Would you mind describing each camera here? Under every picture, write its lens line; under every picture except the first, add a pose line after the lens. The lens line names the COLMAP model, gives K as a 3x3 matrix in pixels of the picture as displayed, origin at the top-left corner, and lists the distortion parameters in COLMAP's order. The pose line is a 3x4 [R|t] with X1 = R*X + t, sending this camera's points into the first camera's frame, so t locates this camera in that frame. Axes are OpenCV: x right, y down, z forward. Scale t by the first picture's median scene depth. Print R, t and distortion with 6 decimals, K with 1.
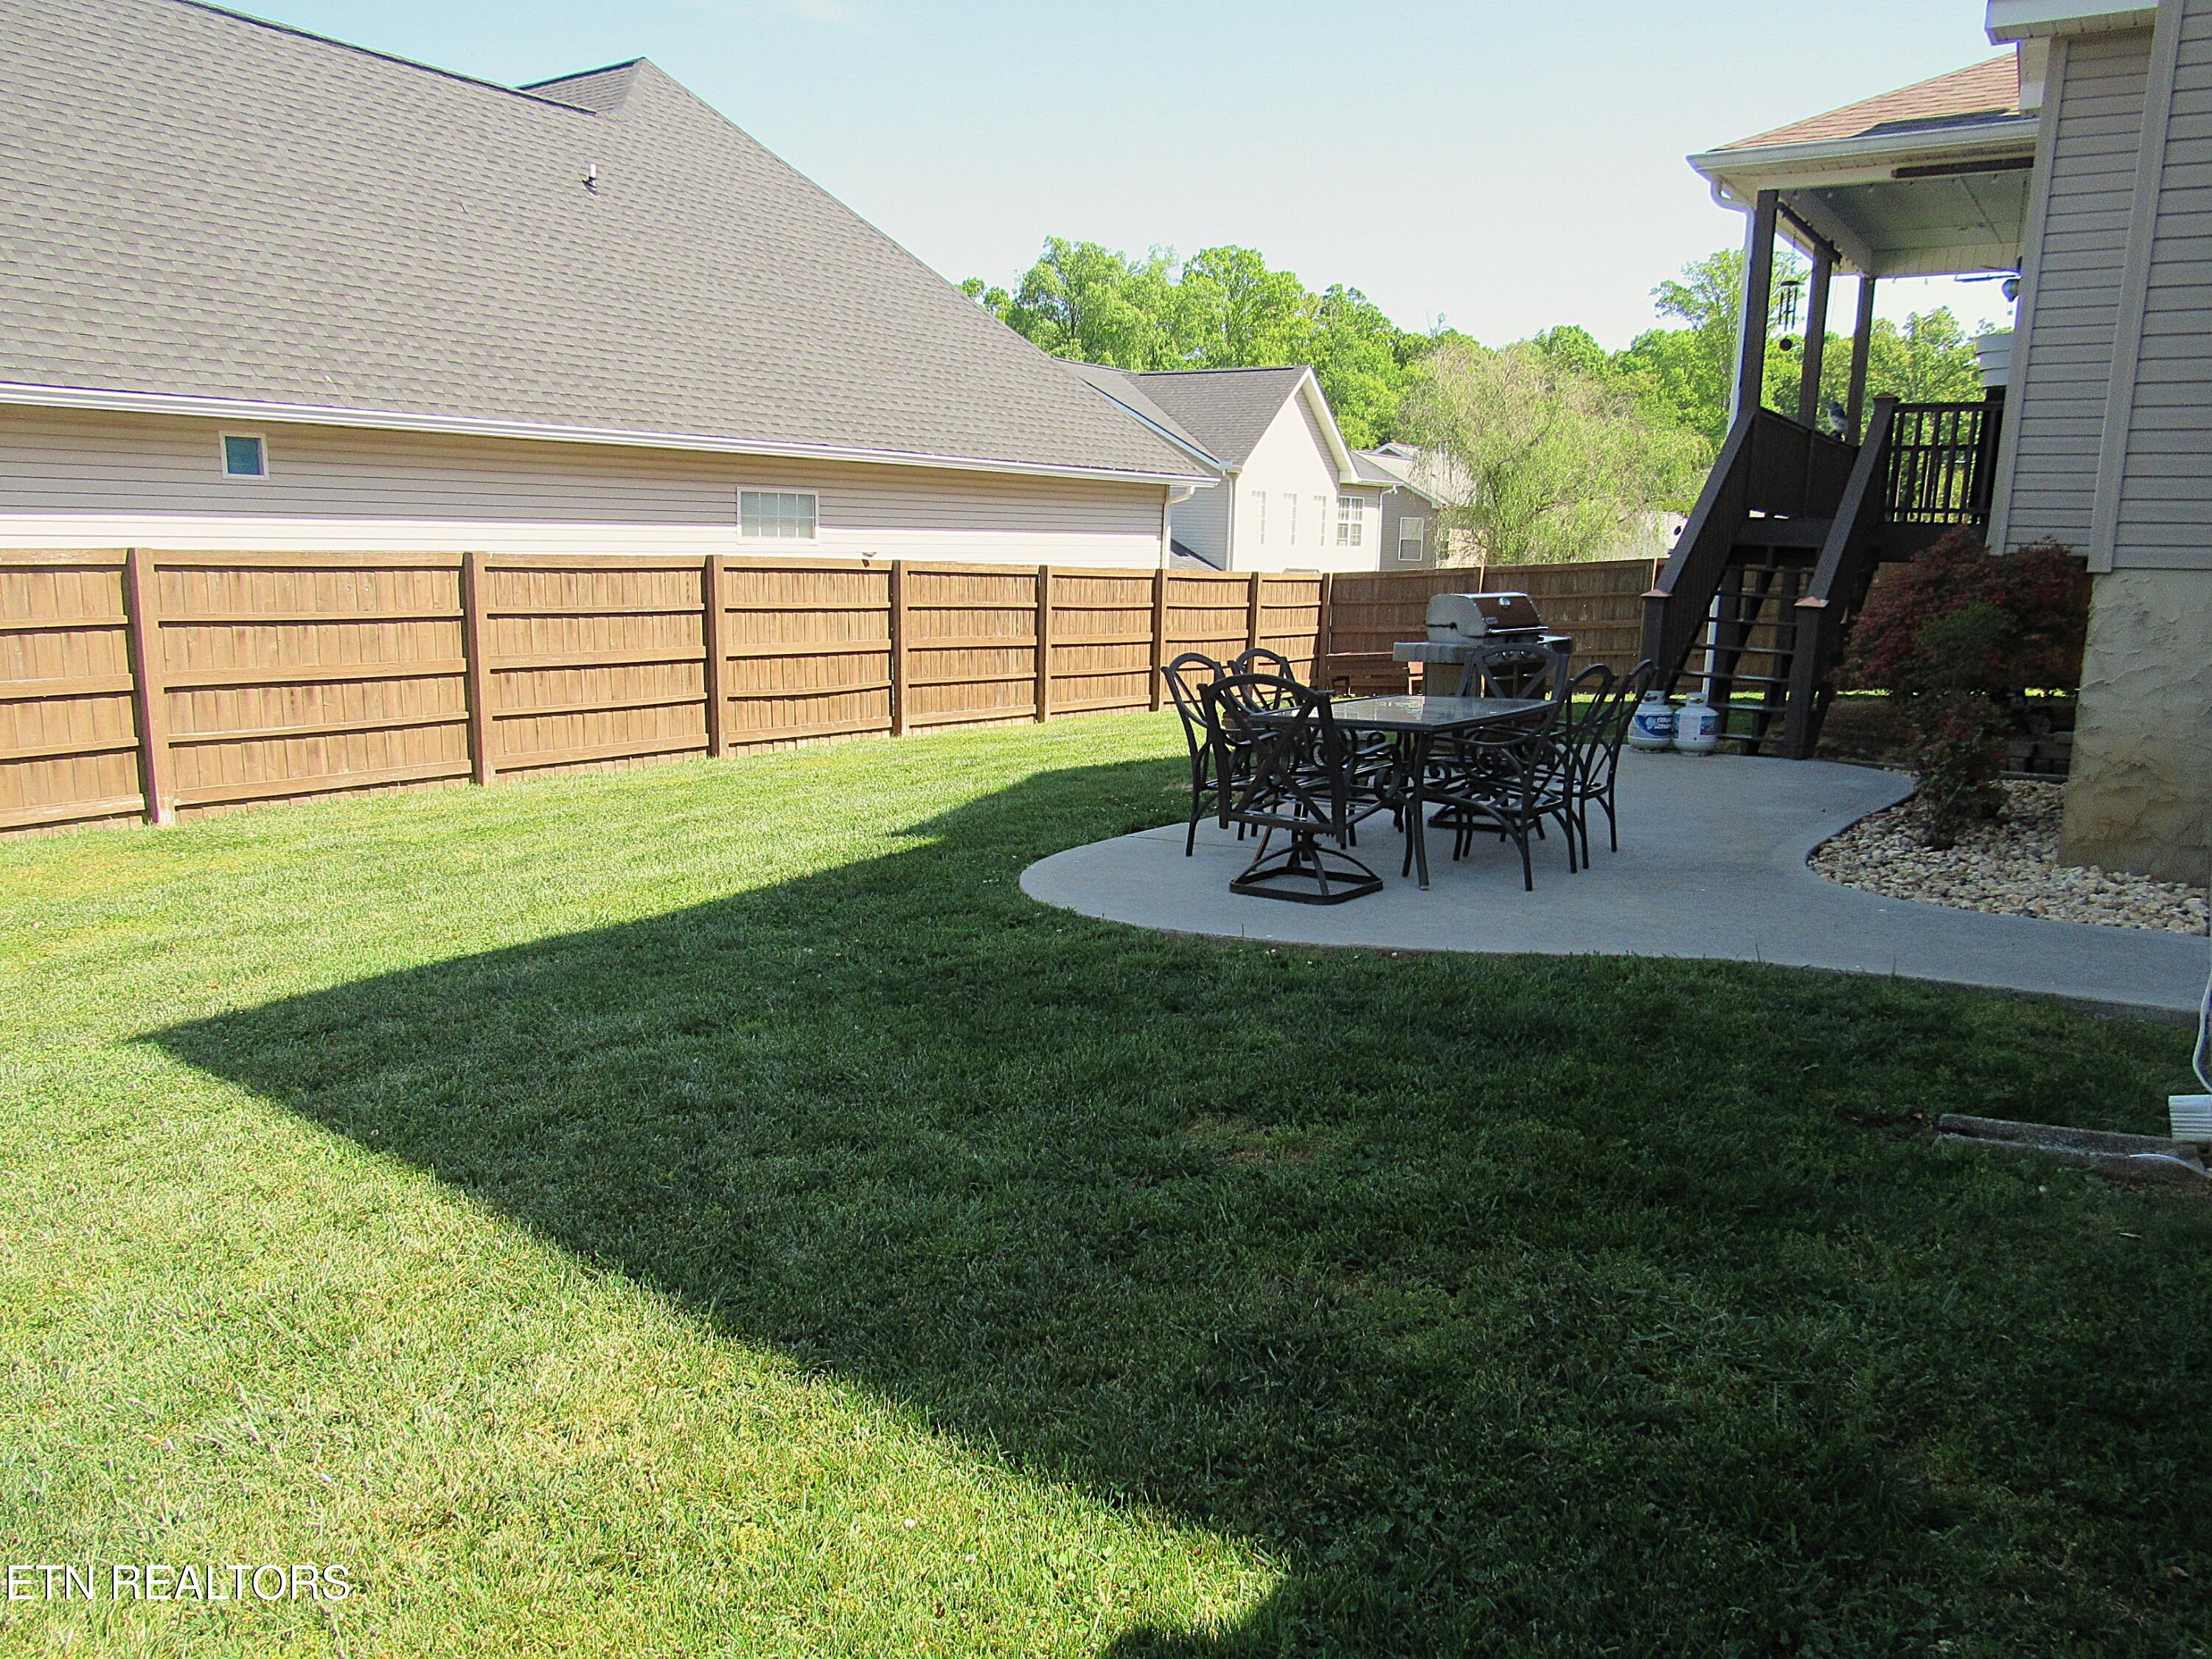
lens RADIAL K [[1582.2, 0, 1112.8], [0, 1582.2, 831.2], [0, 0, 1]] dist [-0.030809, 0.013655]
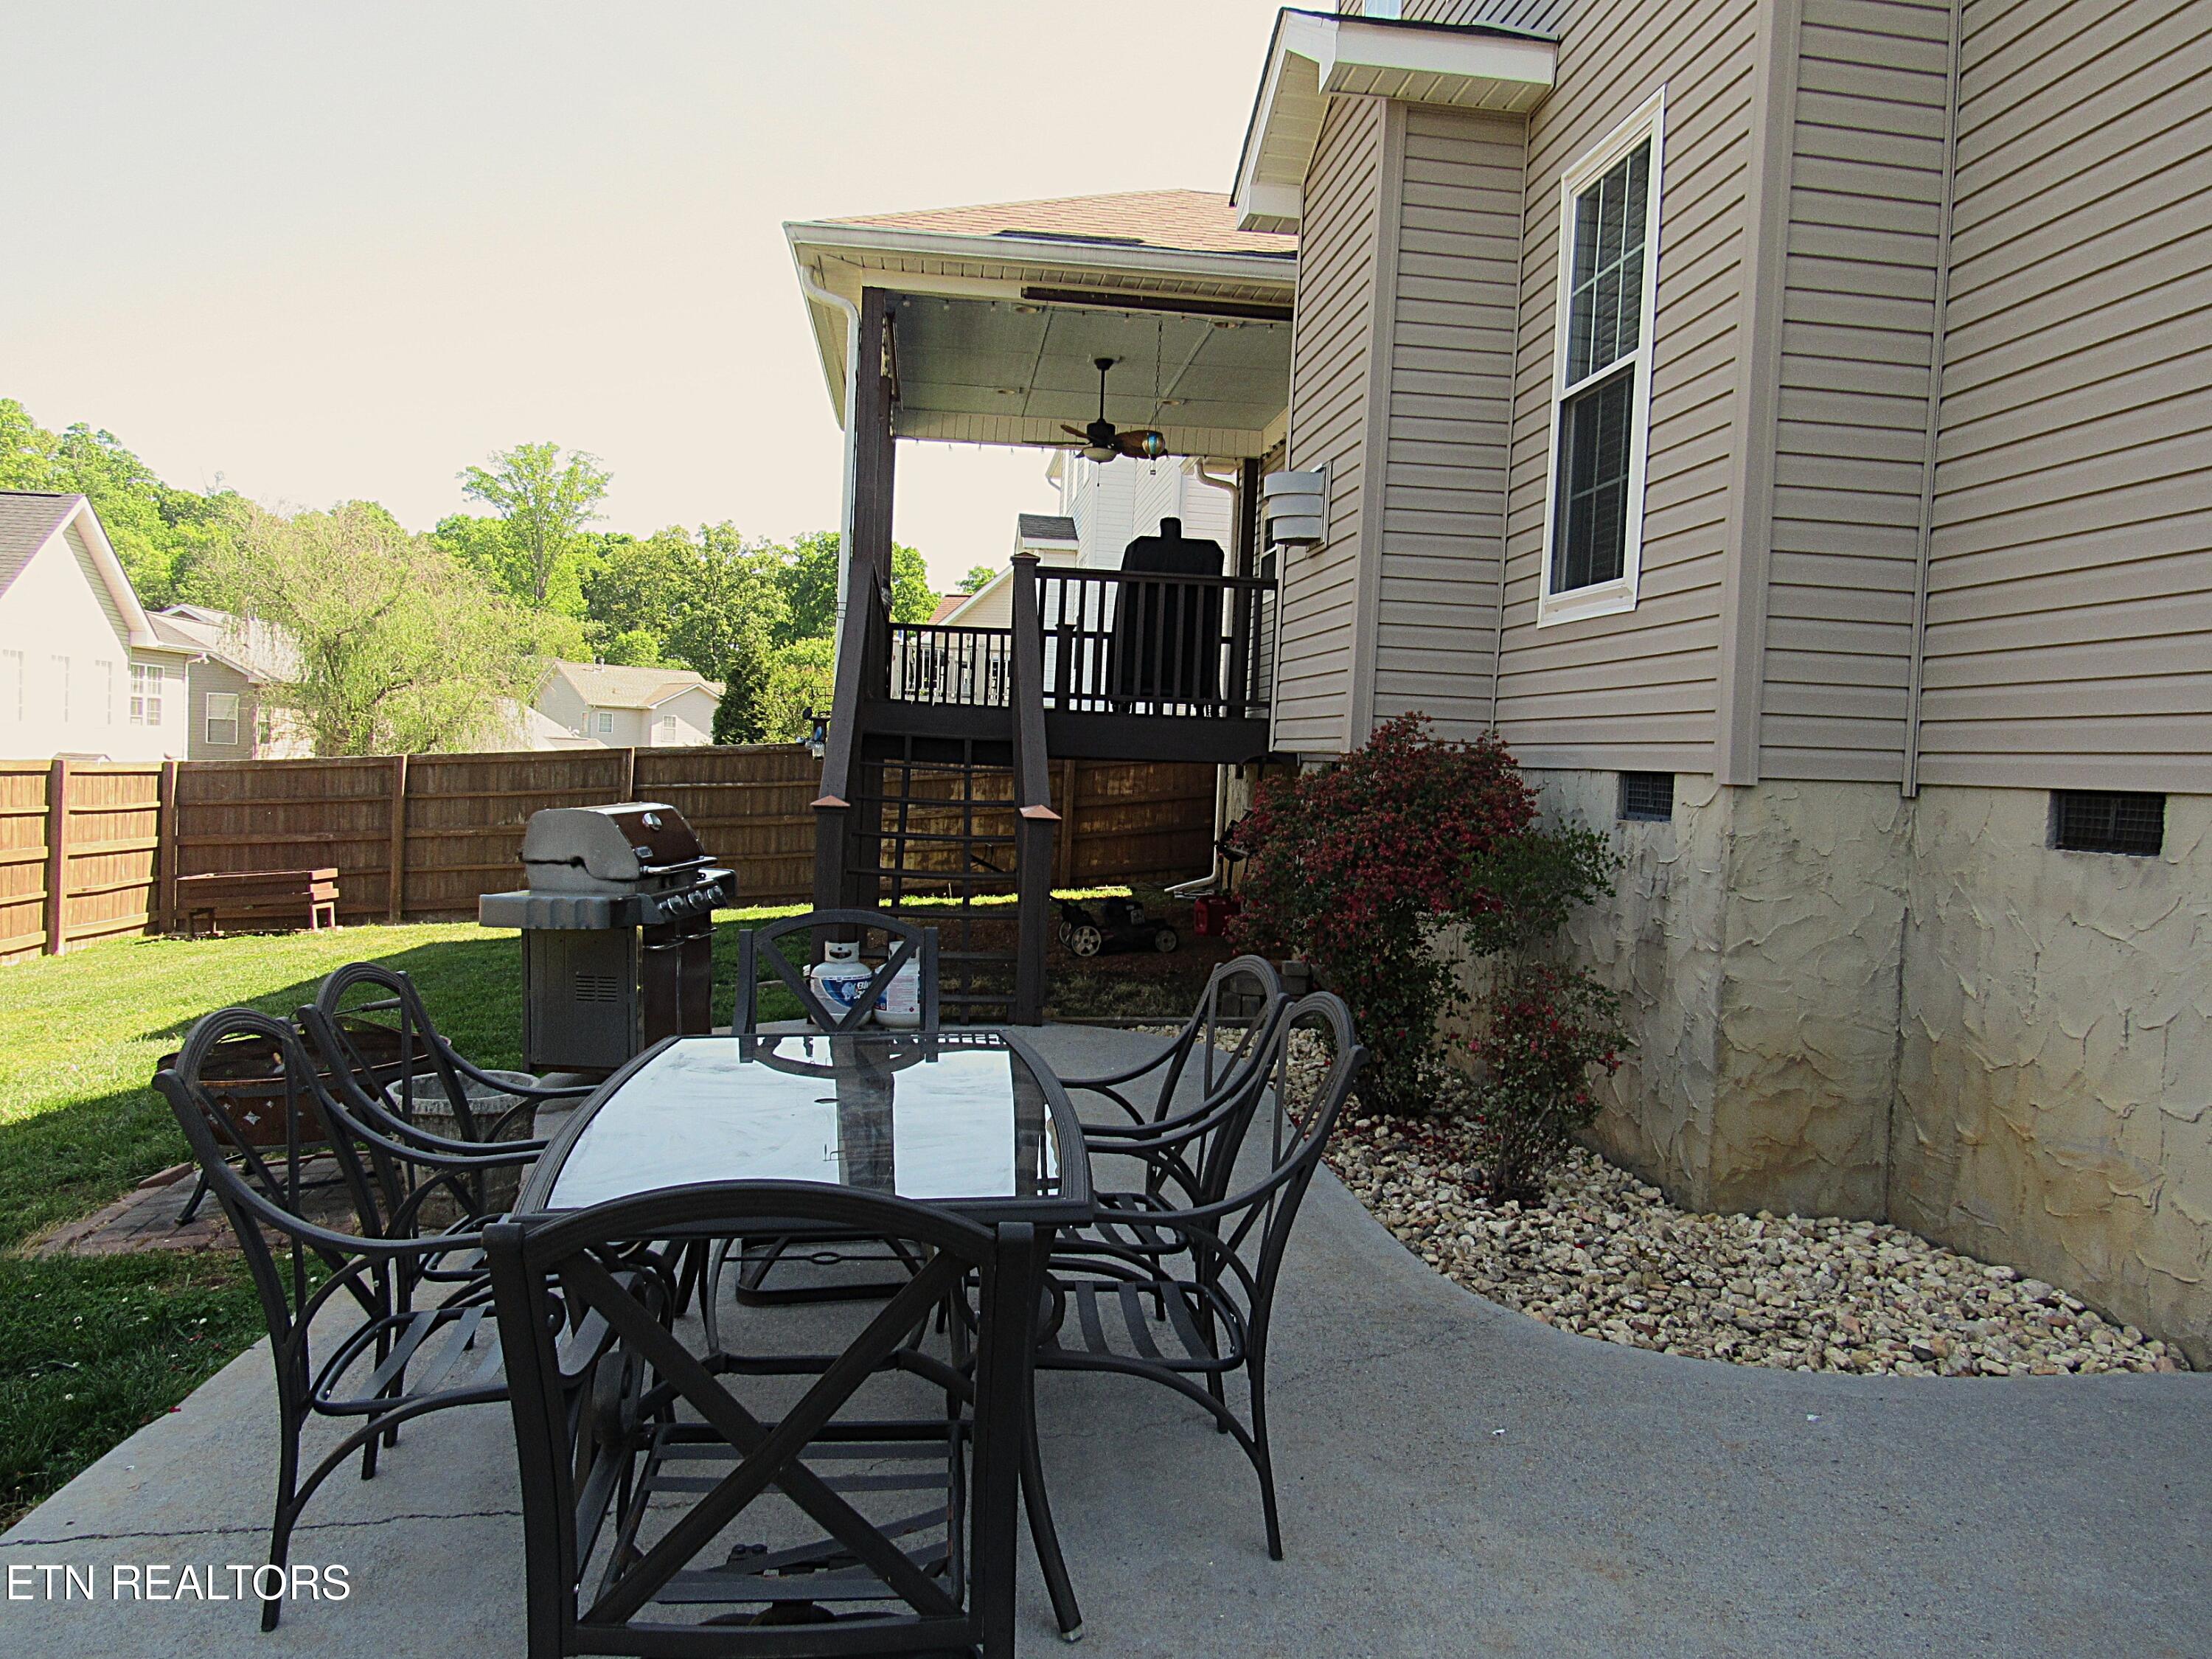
lens RADIAL K [[1582.2, 0, 1112.8], [0, 1582.2, 831.2], [0, 0, 1]] dist [-0.030809, 0.013655]
pose [[0.751611, -0.020505, 0.659288, -0.005222], [0.097076, 0.992072, -0.079814, -0.018064], [-0.652424, 0.123990, 0.747642, 0.102928]]
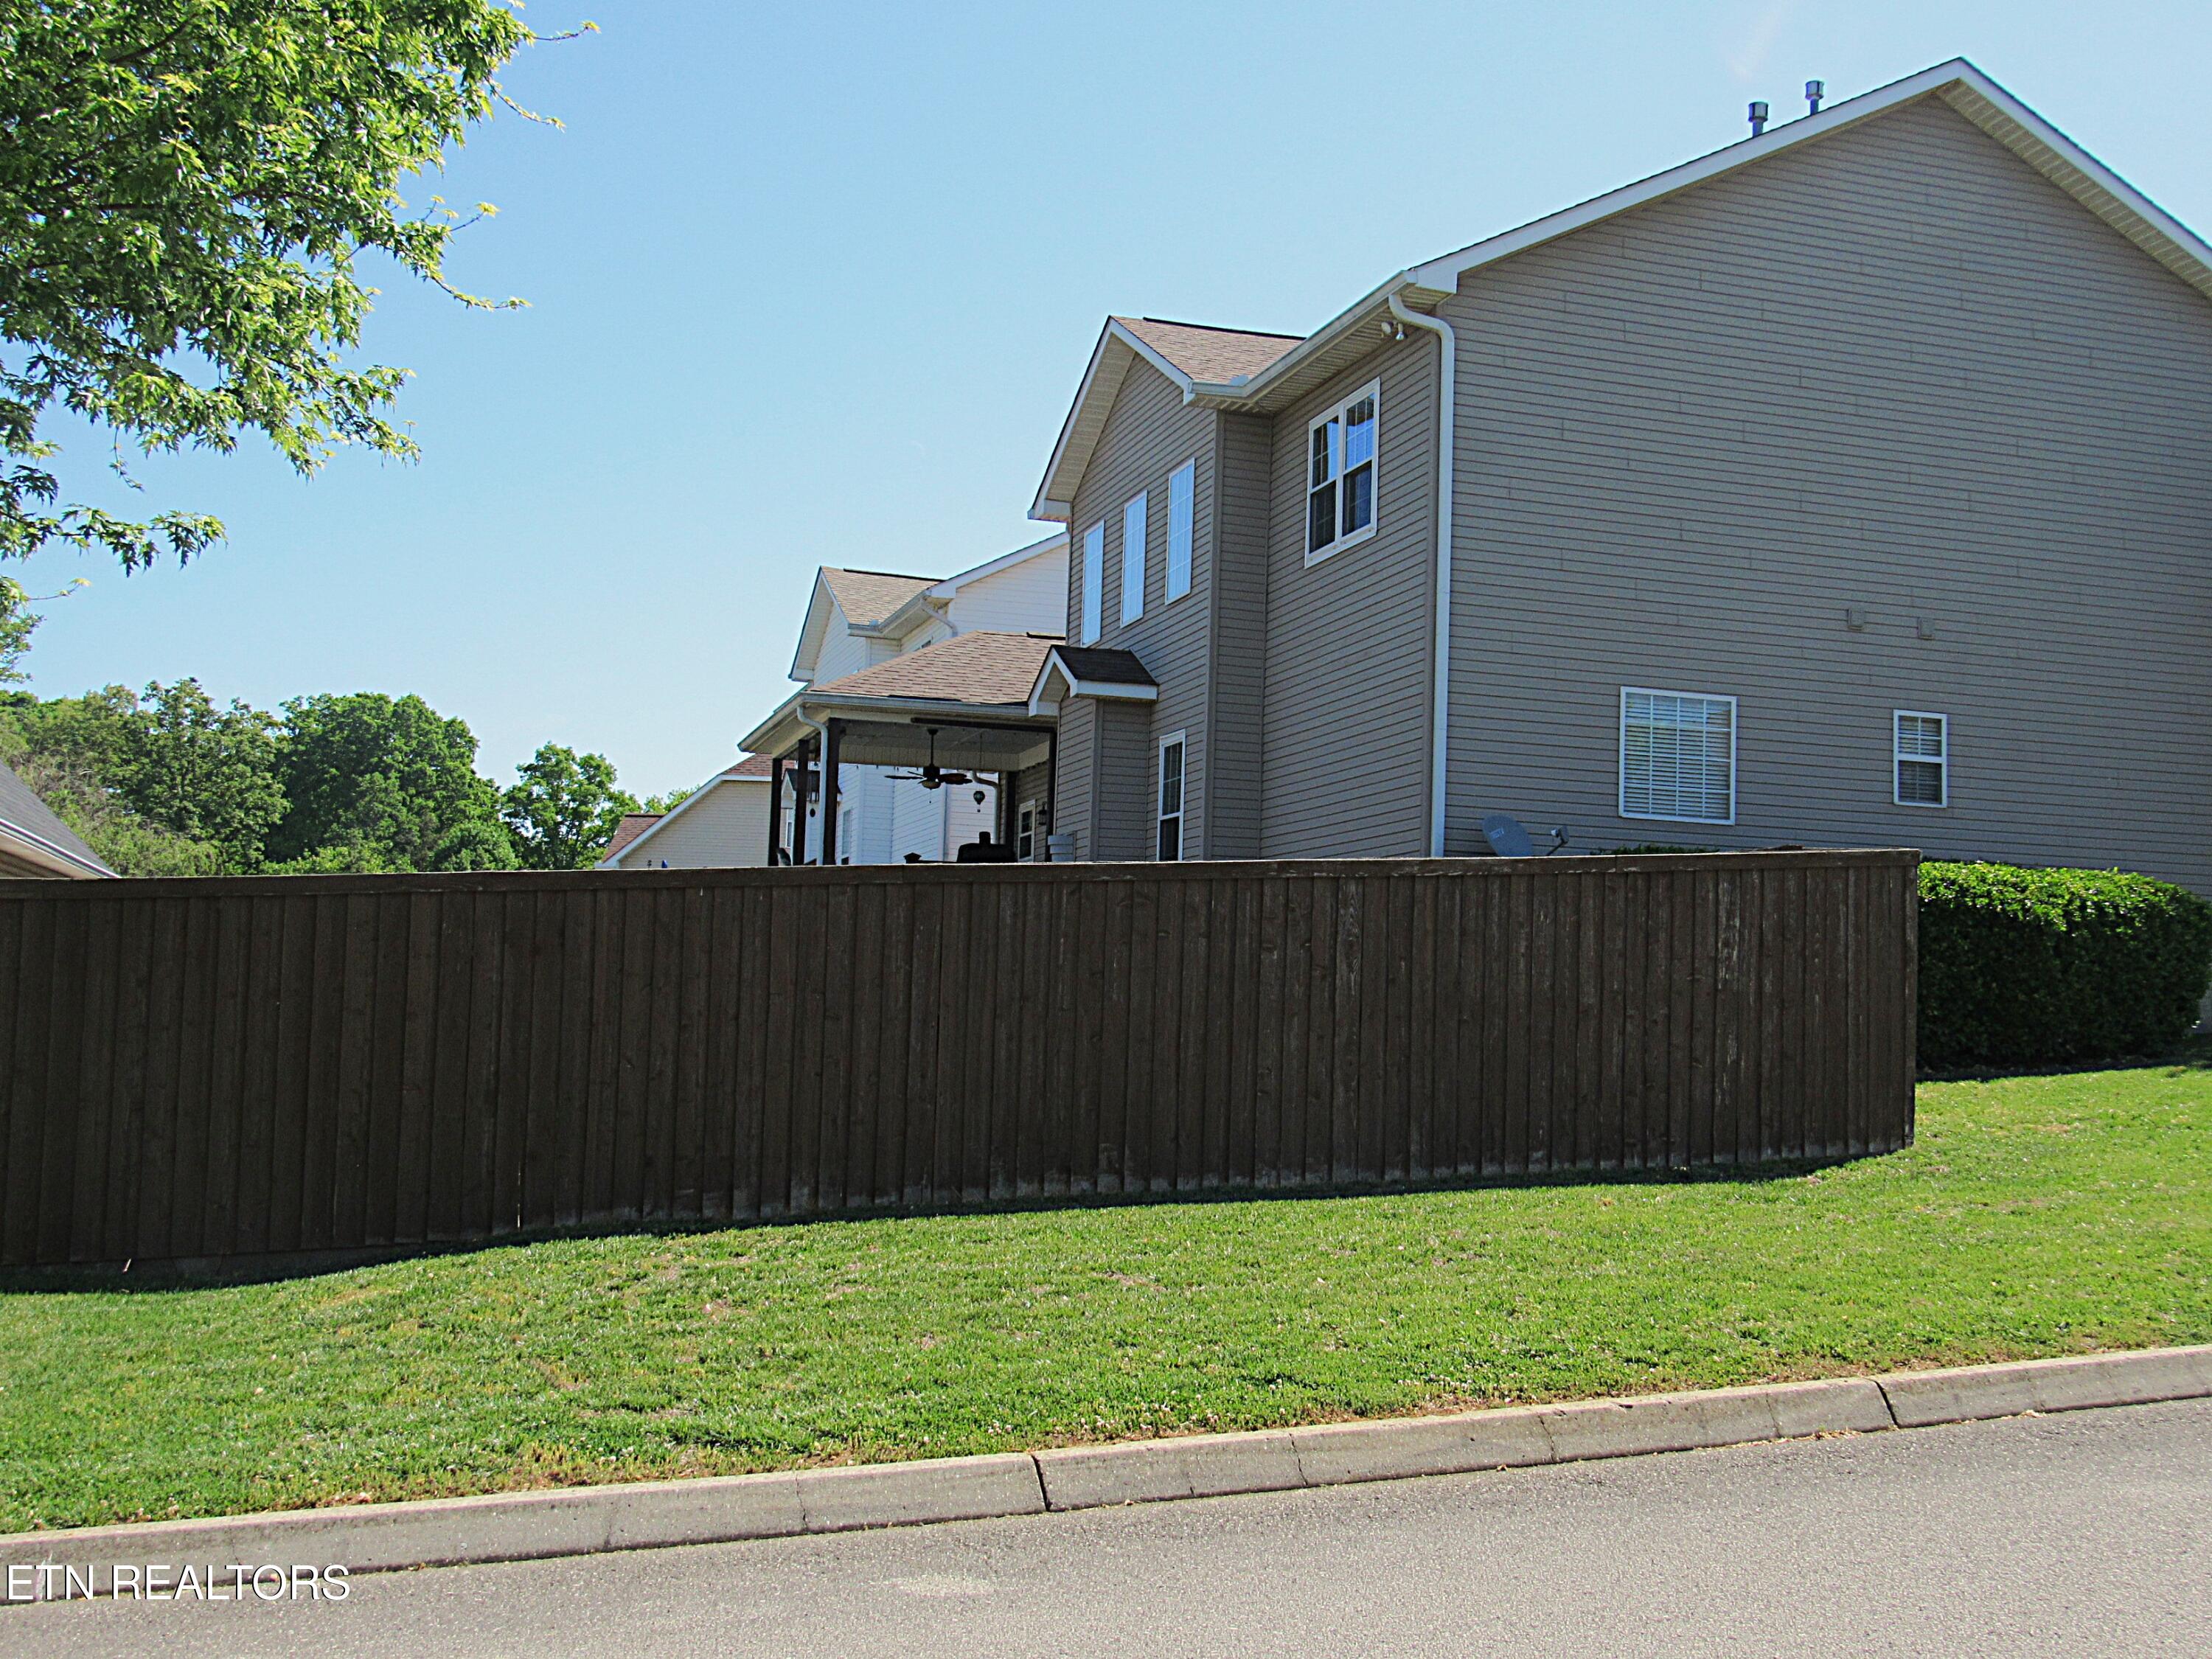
lens RADIAL K [[2396.5, 0, 1106.0], [0, 2396.5, 829.5], [0, 0, 1]] dist [-0.099318, -0.001606]
pose [[0.633209, 0.061478, 0.771536, -0.335503], [0.129108, 0.974484, -0.183609, 0.043324], [-0.763137, 0.215874, 0.609114, -0.164045]]
